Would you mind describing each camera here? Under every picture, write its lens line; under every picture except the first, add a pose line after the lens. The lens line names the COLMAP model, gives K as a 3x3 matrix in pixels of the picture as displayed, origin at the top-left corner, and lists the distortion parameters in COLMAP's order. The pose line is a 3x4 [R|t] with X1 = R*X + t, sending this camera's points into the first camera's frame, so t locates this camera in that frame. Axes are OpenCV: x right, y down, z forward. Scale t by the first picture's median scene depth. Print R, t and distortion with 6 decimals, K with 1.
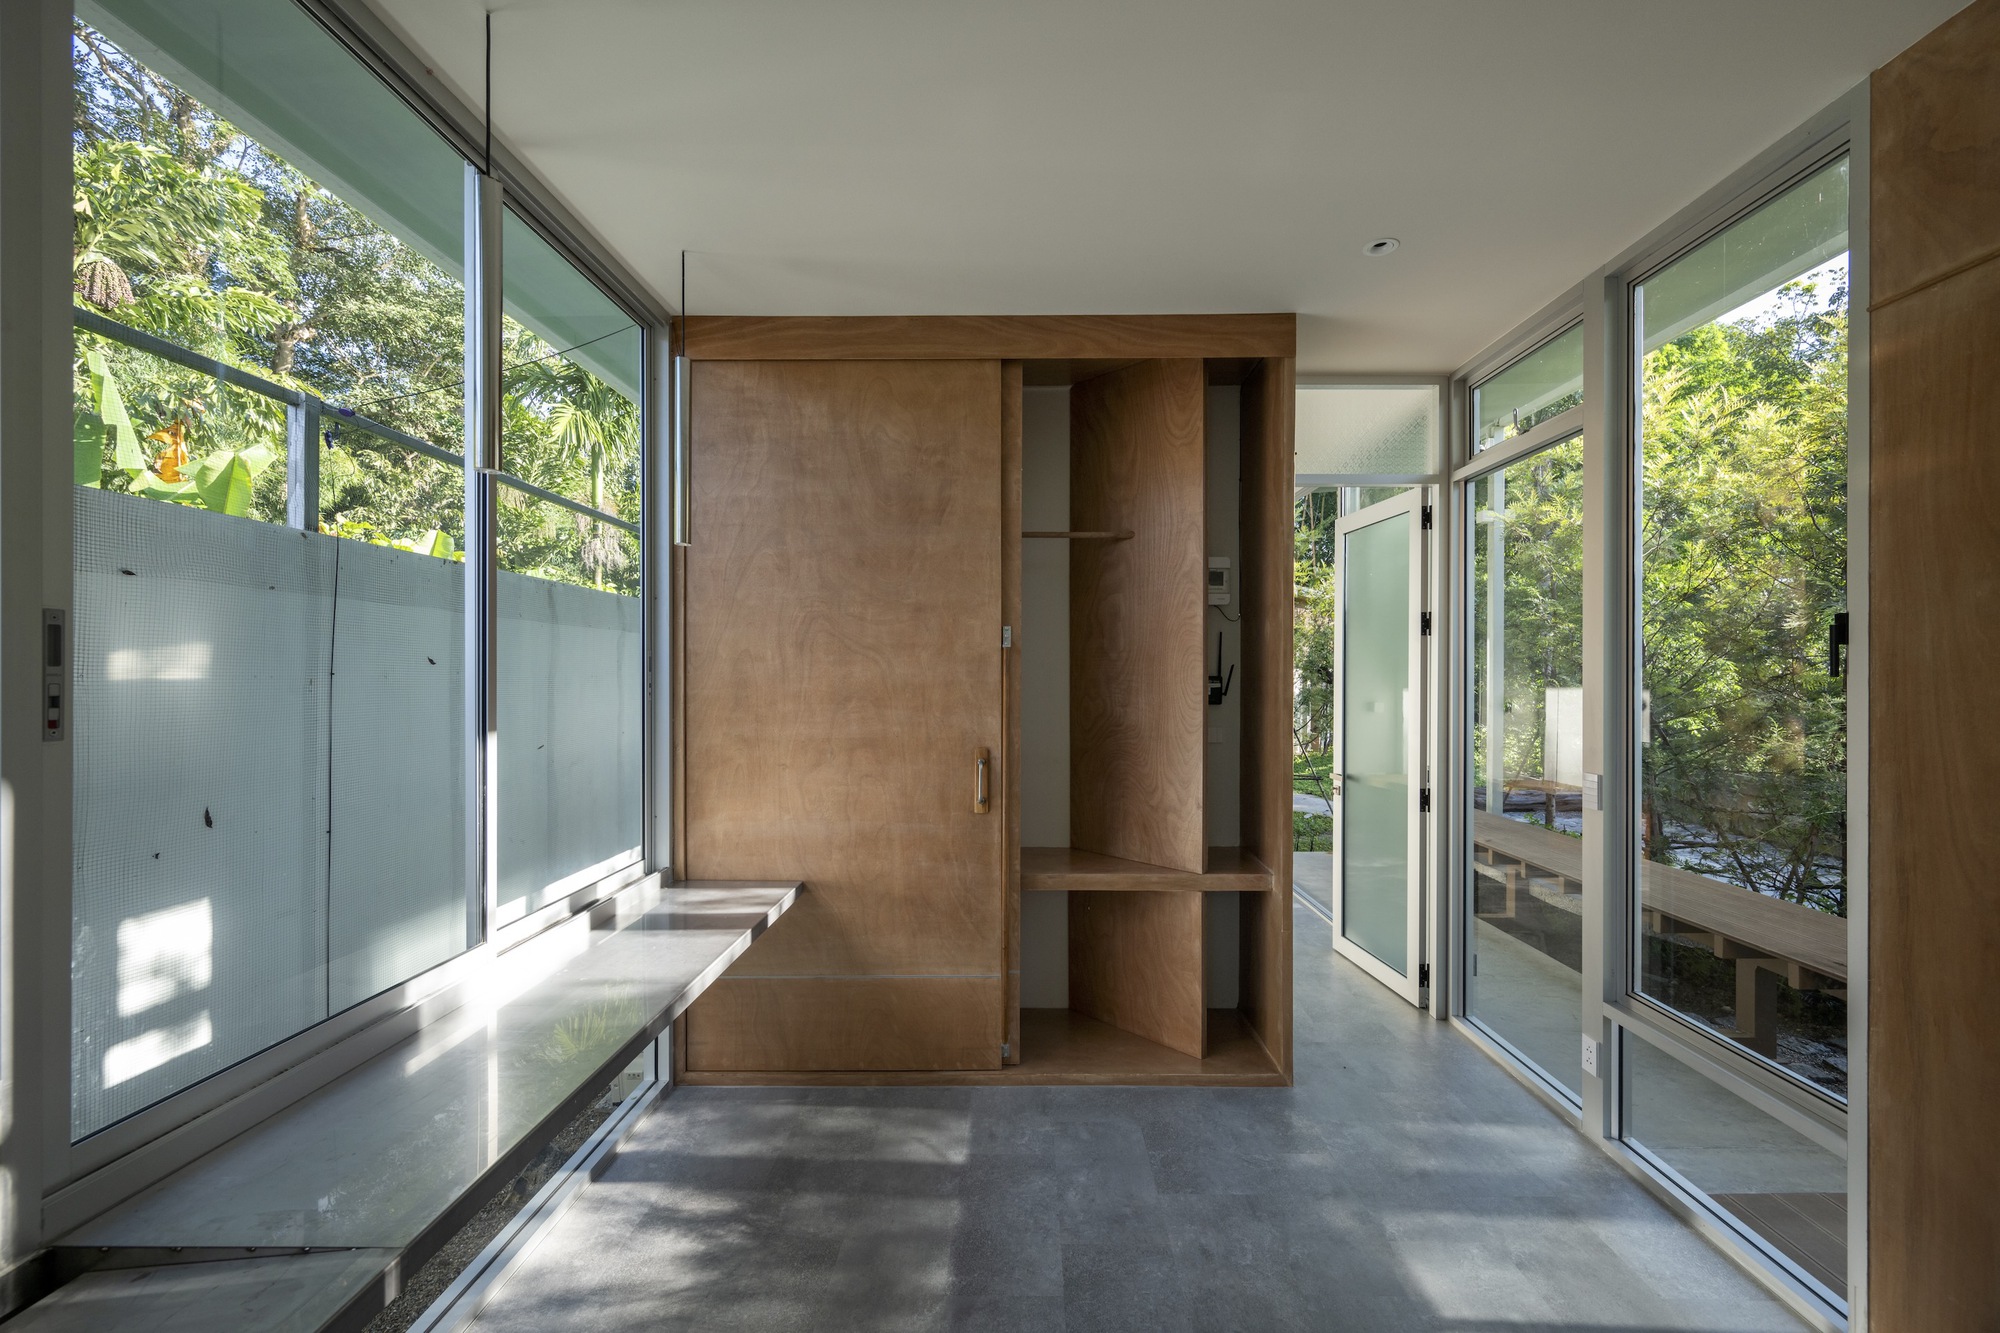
lens RADIAL K [[794.3, 0, 1009.0], [0, 794.3, 674.1], [0, 0, 1]] dist [-0.000913, 0.000176]
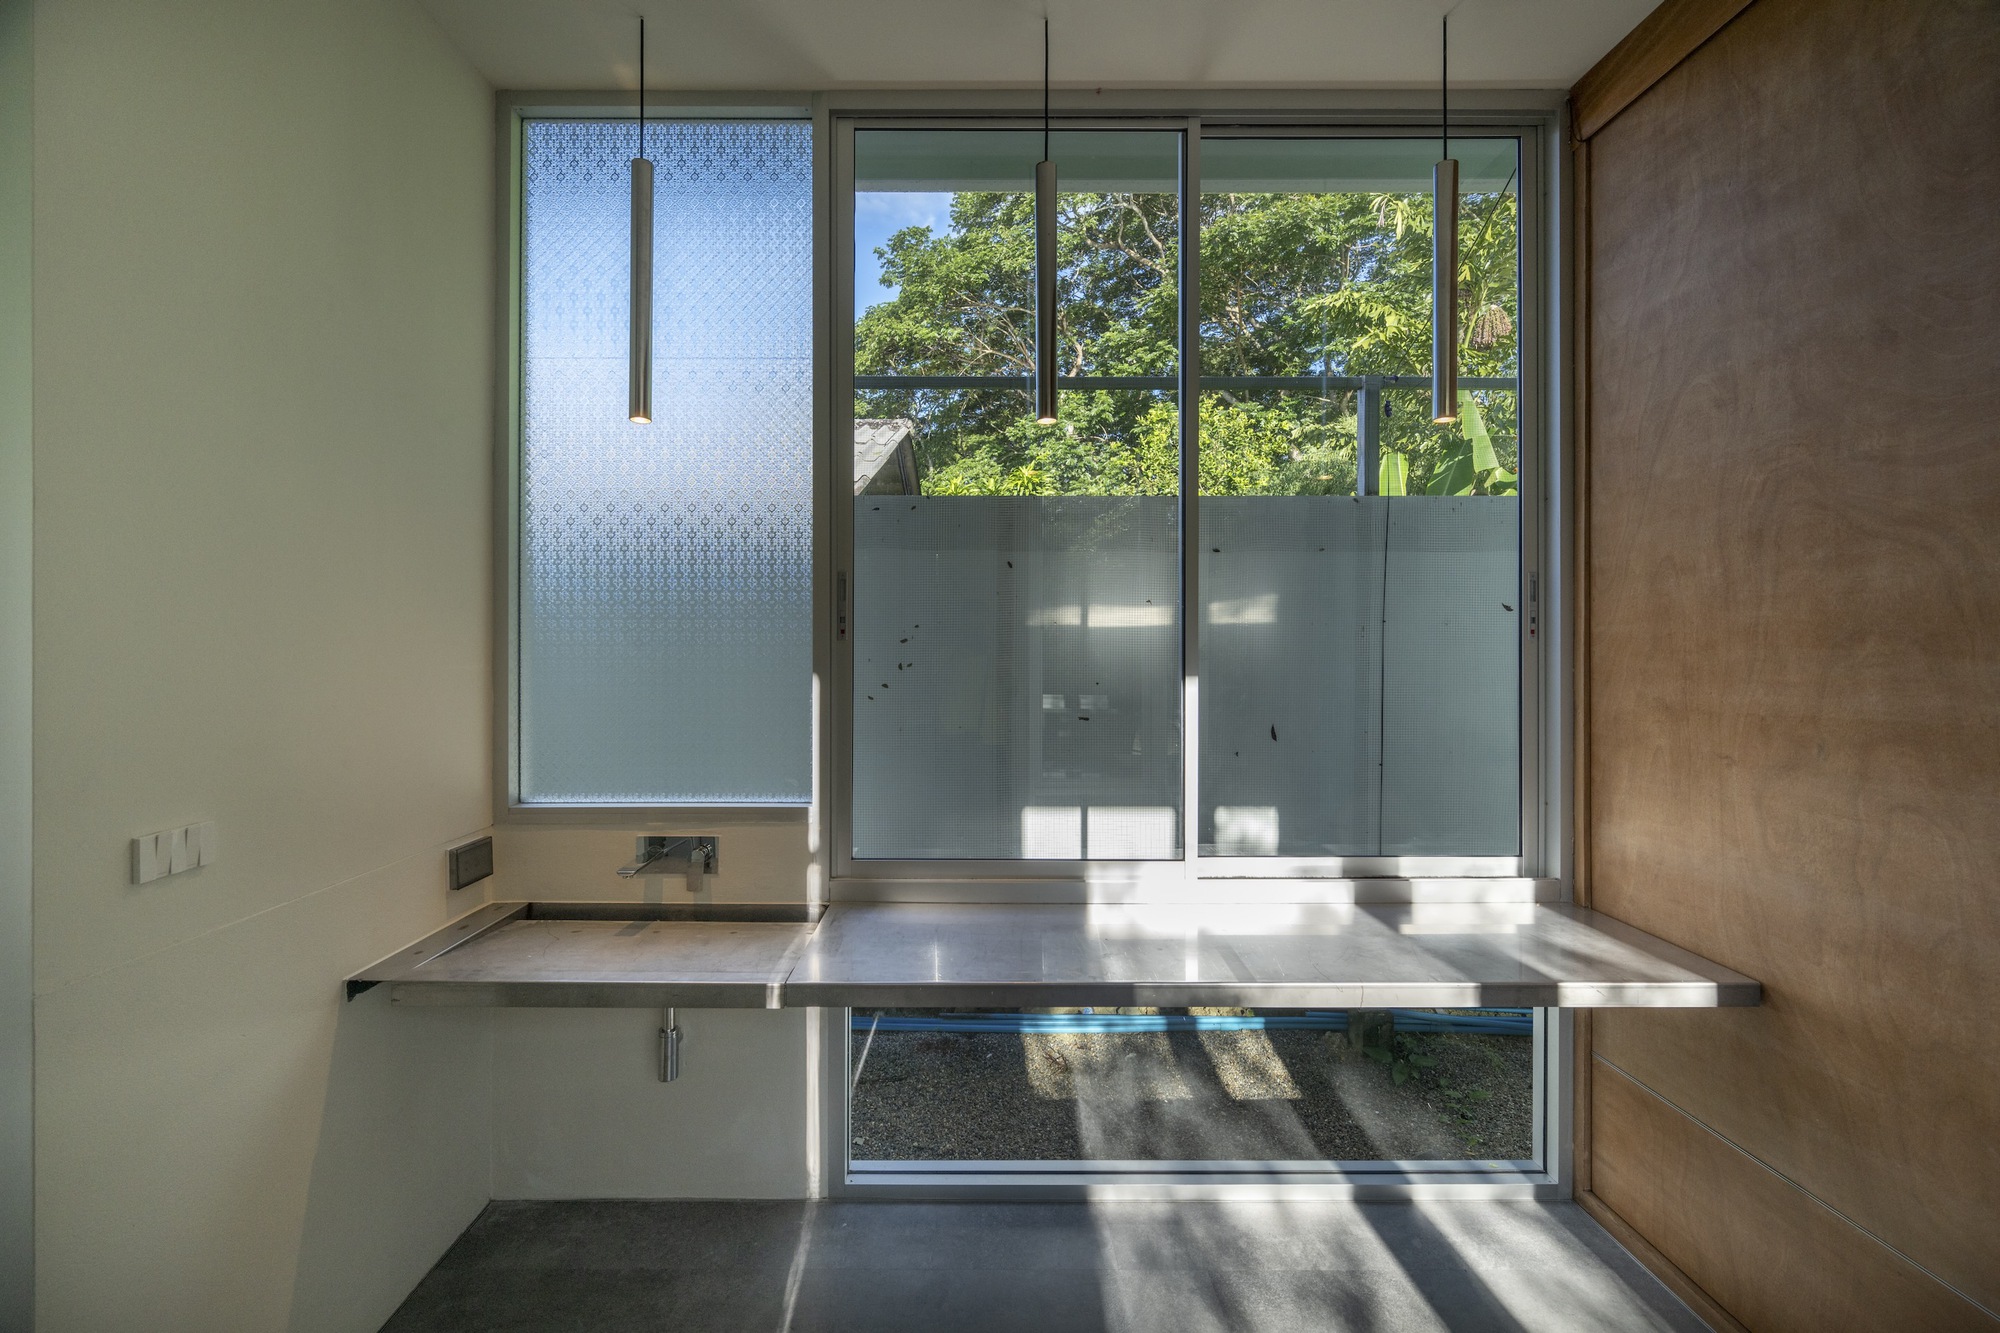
lens RADIAL K [[794.3, 0, 1005.3], [0, 794.3, 646.1], [0, 0, 1]] dist [-0.000913, 0.000176]
pose [[0.022128, 0.000544, -0.999755, 0.256656], [0.000833, 0.999999, 0.000563, 0.035965], [0.999755, -0.000845, 0.022128, 0.485849]]
